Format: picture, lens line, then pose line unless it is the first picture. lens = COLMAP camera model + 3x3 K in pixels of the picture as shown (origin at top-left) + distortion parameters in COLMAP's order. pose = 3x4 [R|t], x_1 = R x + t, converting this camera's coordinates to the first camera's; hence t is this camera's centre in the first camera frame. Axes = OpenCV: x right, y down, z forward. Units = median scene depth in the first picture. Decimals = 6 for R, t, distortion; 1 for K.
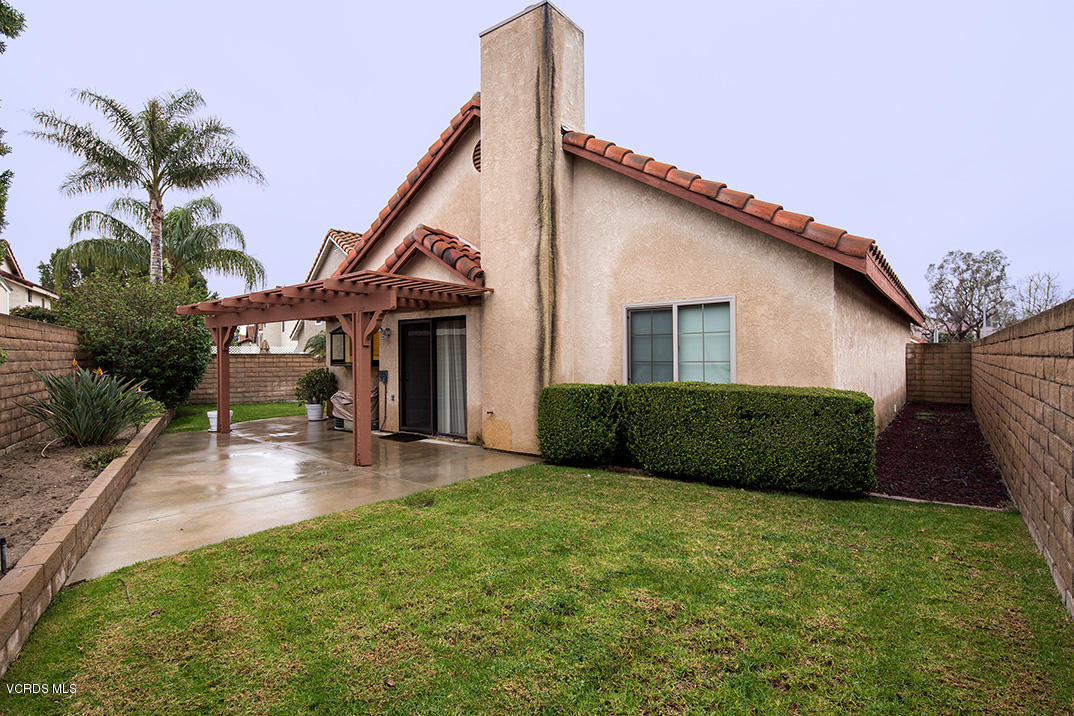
lens RADIAL K [[516.2, 0, 537.0], [0, 516.2, 358.0], [0, 0, 1]] dist [0.000344, -0.000067]
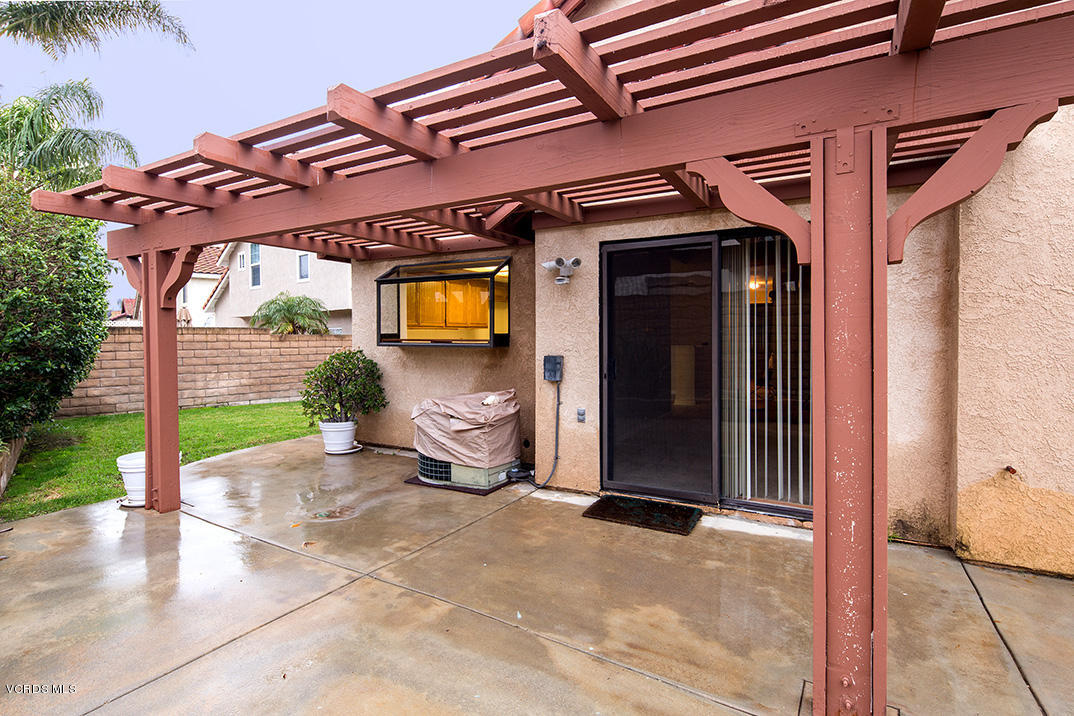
lens RADIAL K [[532.3, 0, 535.5], [0, 532.3, 343.5], [0, 0, 1]] dist [0.001228, 0.000093]
pose [[0.987806, -0.002766, 0.155662, -0.328185], [0.001302, 0.999954, 0.009508, 0.007922], [-0.155681, -0.009189, 0.987765, 0.462294]]
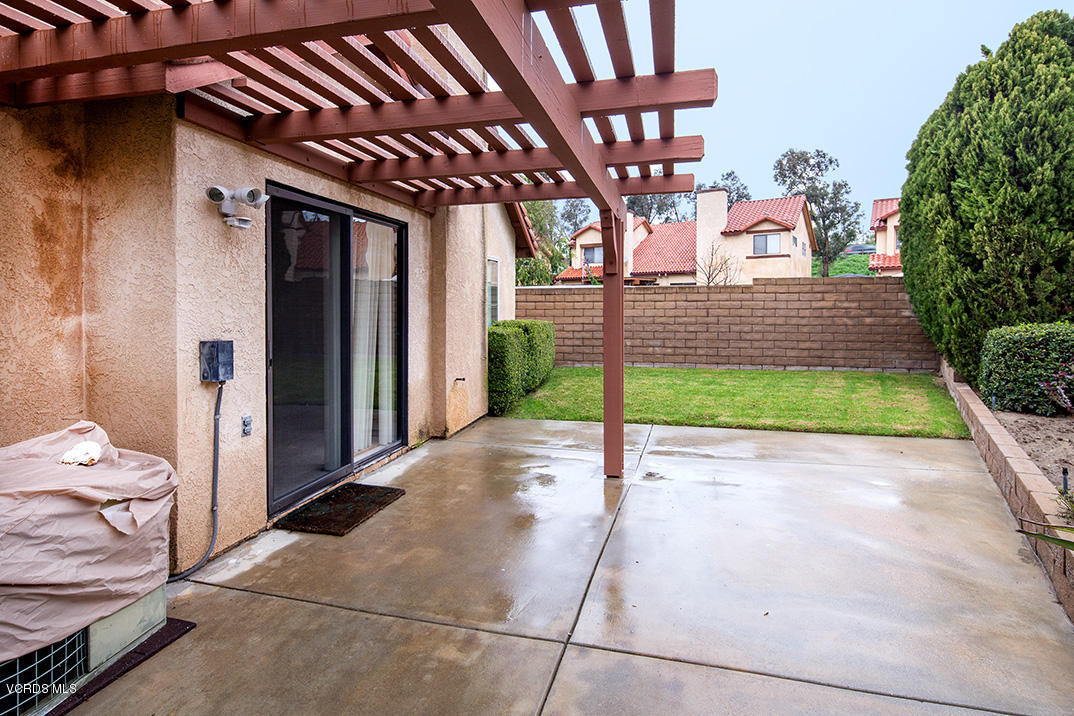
lens RADIAL K [[540.1, 0, 536.5], [0, 540.1, 310.6], [0, 0, 1]] dist [-0.000098, -0.000609]
pose [[-0.406640, -0.001729, 0.913587, -0.537251], [0.008380, 0.999949, 0.005622, 0.007075], [-0.913550, 0.009942, -0.406605, 0.818081]]
